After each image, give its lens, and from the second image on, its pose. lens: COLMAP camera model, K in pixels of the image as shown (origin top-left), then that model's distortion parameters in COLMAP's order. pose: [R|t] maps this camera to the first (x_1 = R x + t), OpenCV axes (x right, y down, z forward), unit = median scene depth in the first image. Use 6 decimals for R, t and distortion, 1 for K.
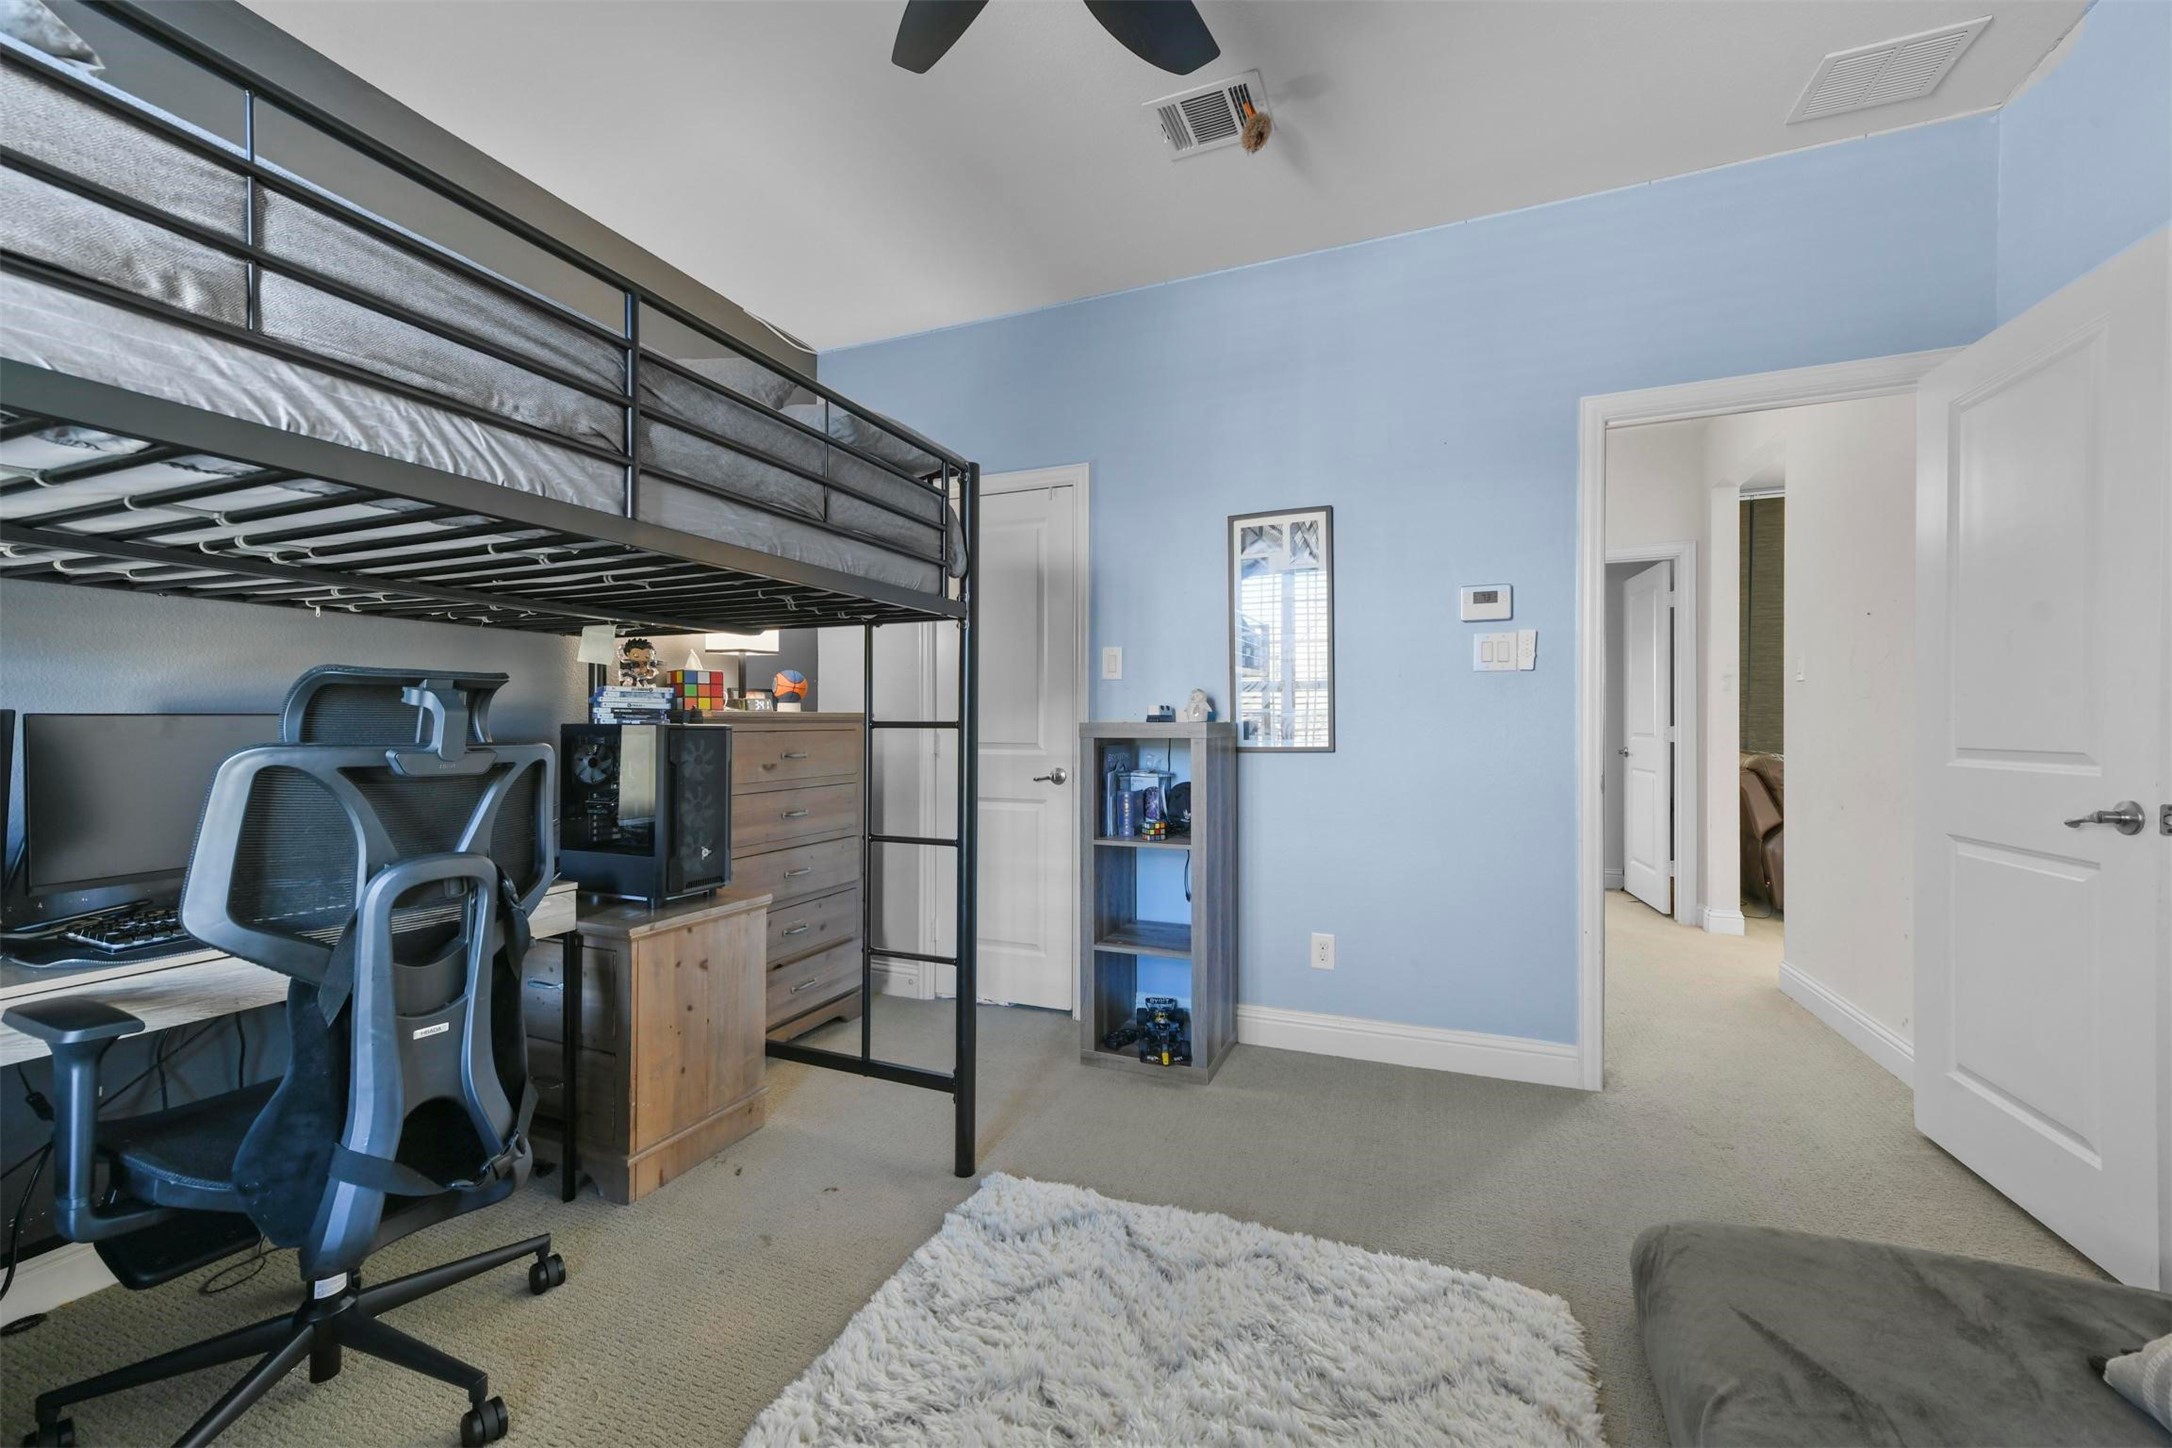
lens RADIAL K [[850.6, 0, 1089.7], [0, 850.6, 724.4], [0, 0, 1]] dist [0.017312, -0.000697]
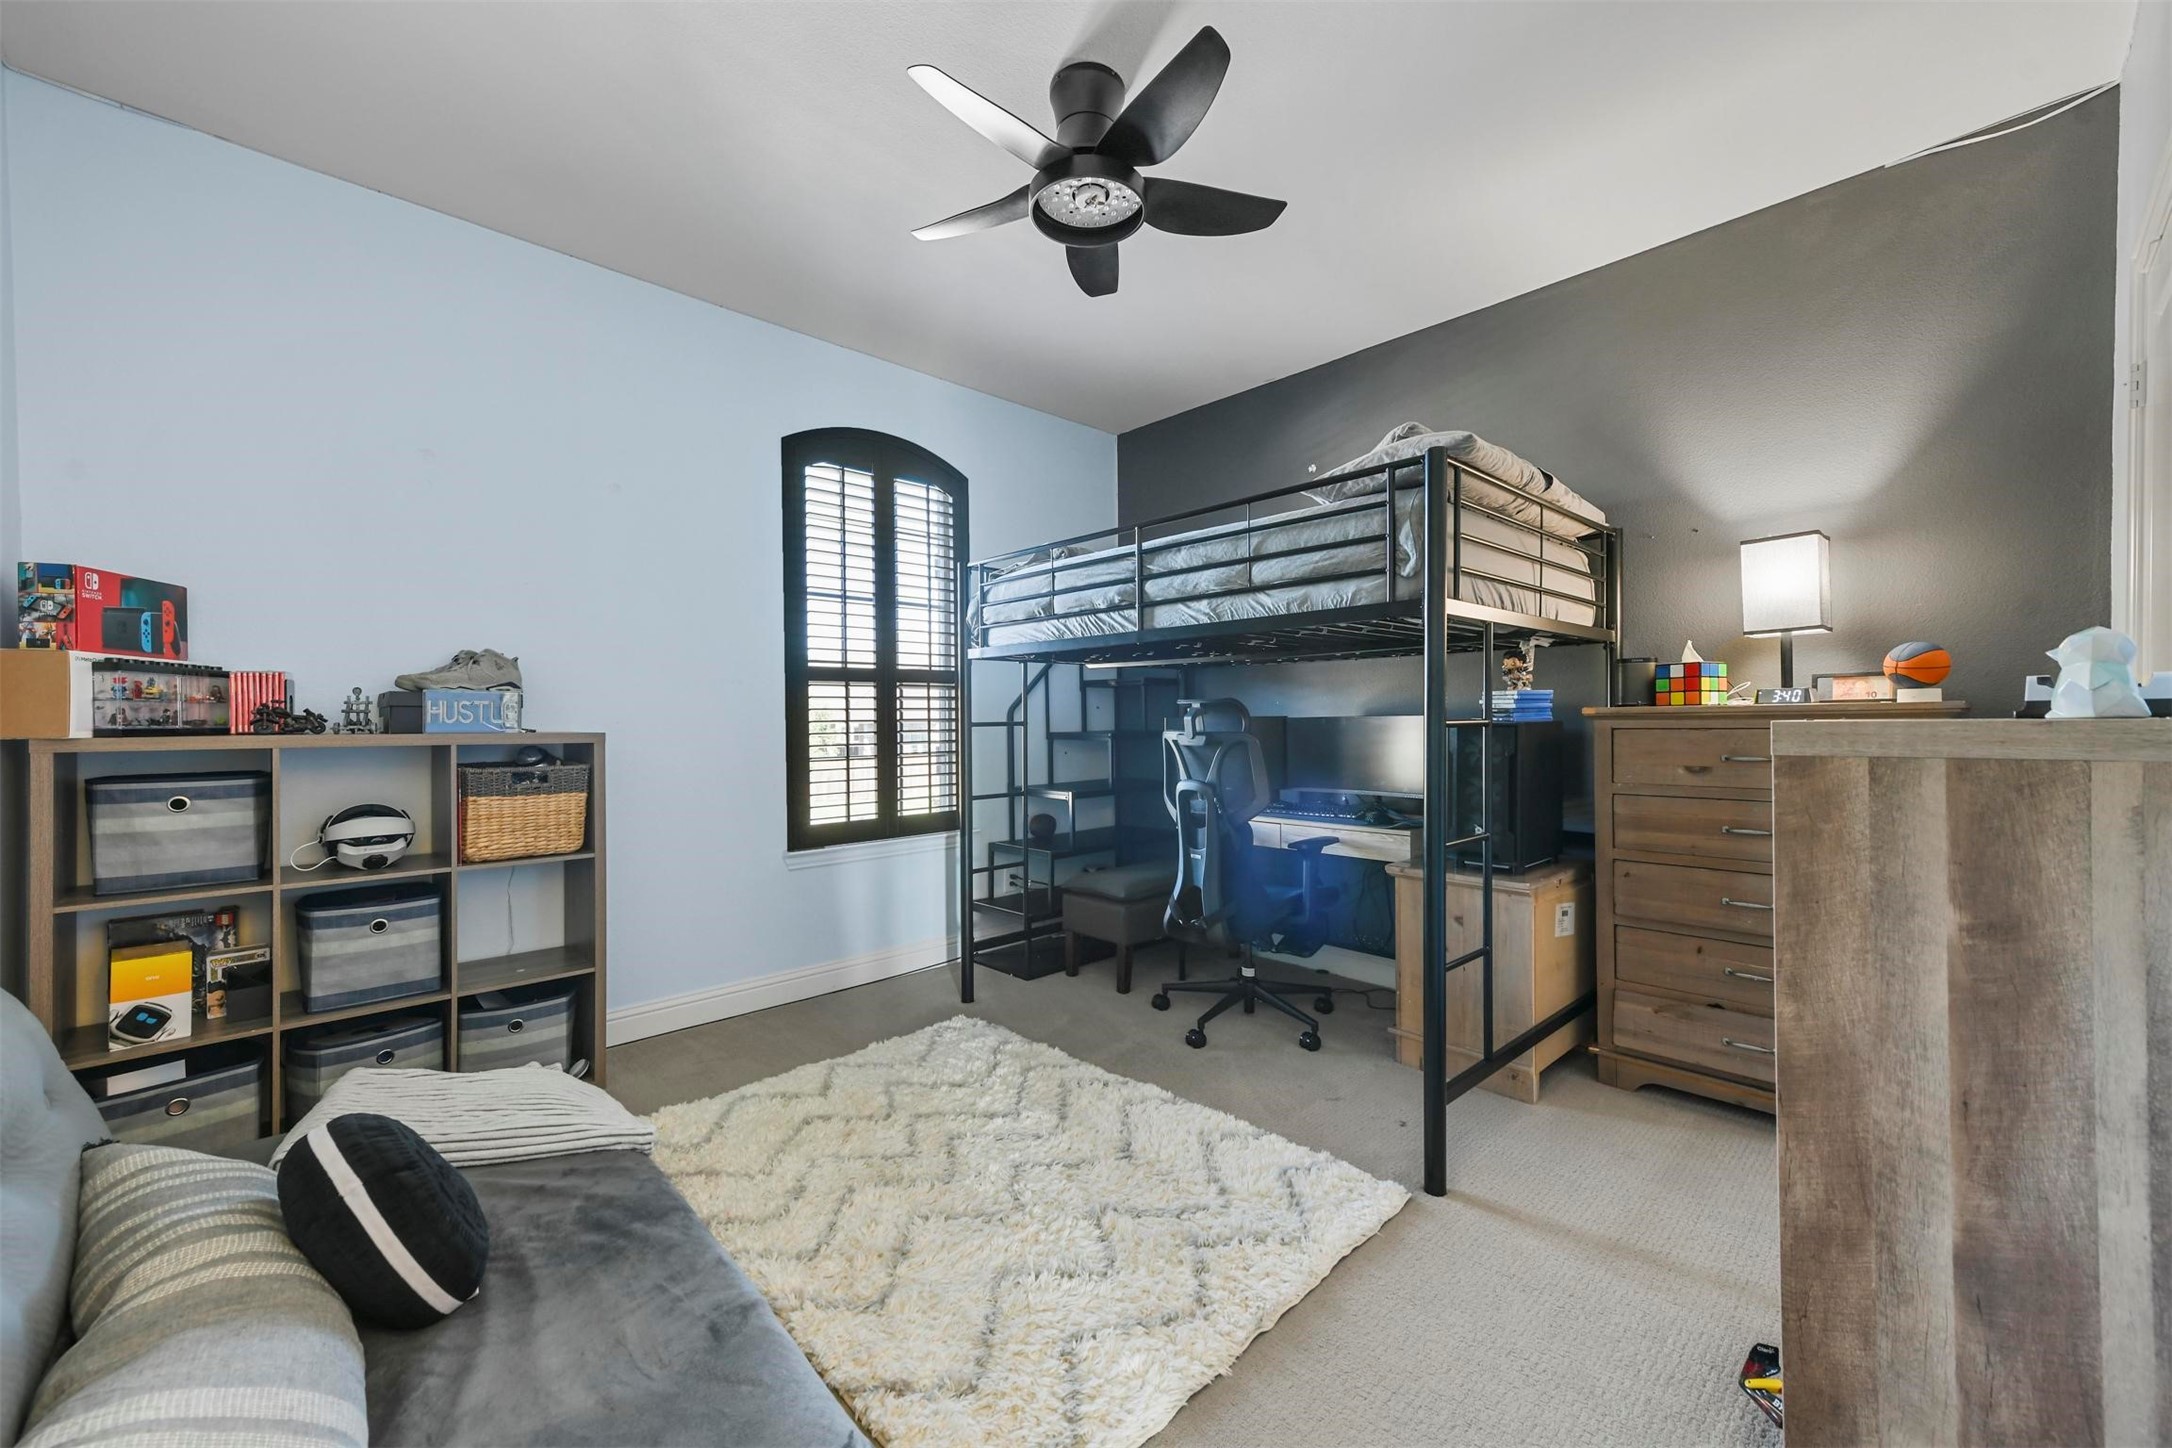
lens RADIAL K [[850.6, 0, 1082.9], [0, 850.6, 724.5], [0, 0, 1]] dist [0.017312, -0.000697]
pose [[-0.405176, 0.004271, -0.914229, 1.345842], [0.008738, 0.999962, 0.000799, -0.003815], [0.914197, -0.007665, -0.405197, 1.556940]]
